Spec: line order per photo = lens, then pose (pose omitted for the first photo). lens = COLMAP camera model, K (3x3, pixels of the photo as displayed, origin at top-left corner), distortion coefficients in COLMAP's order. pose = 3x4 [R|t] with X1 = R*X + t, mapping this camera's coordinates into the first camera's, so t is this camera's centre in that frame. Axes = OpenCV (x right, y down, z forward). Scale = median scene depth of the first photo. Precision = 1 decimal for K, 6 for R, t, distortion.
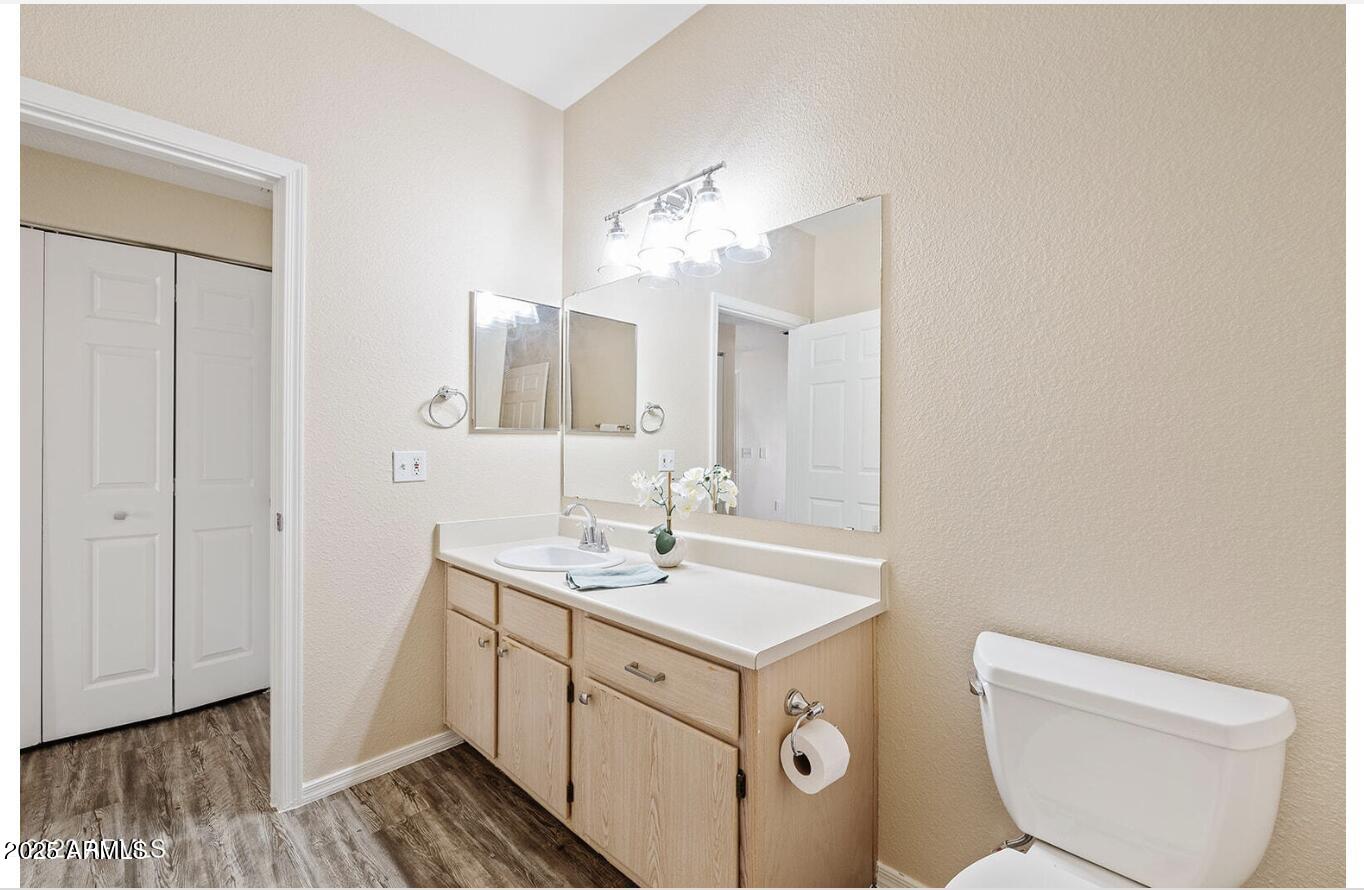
lens RADIAL K [[561.2, 0, 686.6], [0, 561.2, 448.1], [0, 0, 1]] dist [-0.003259, 0.000126]
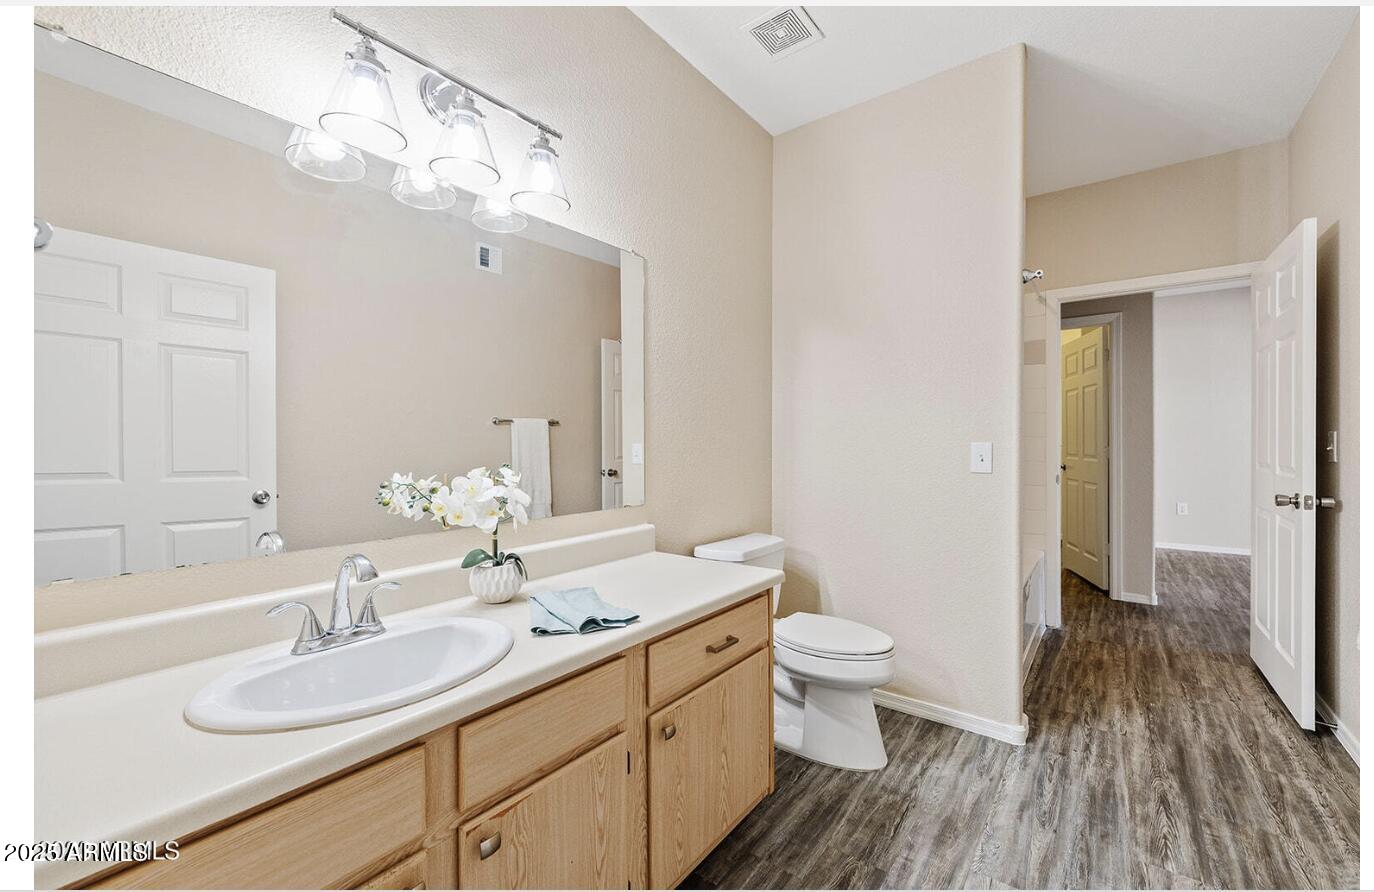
lens RADIAL K [[565.3, 0, 694.1], [0, 565.3, 442.8], [0, 0, 1]] dist [-0.003259, 0.000126]
pose [[-0.130508, -0.001058, 0.991447, -0.977699], [0.007676, 0.999968, 0.002077, -0.000865], [-0.991418, 0.007881, -0.130495, 0.998974]]
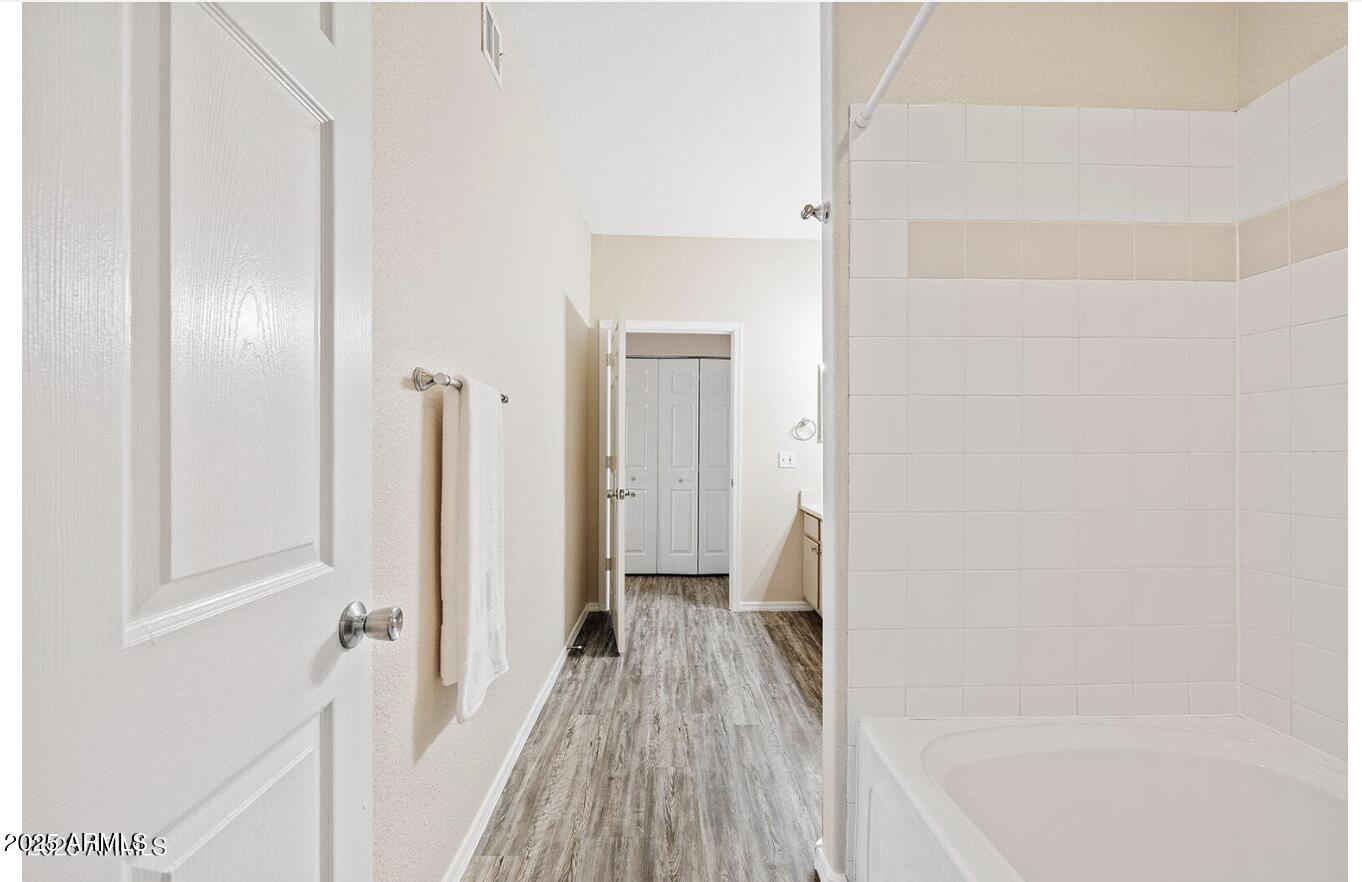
lens RADIAL K [[560.4, 0, 681.3], [0, 560.4, 446.4], [0, 0, 1]] dist [-0.003259, 0.000126]
pose [[0.712869, -0.003908, -0.701287, 0.651853], [-0.002877, 0.999960, -0.008497, 0.002673], [0.701292, 0.008075, 0.712829, -0.692972]]
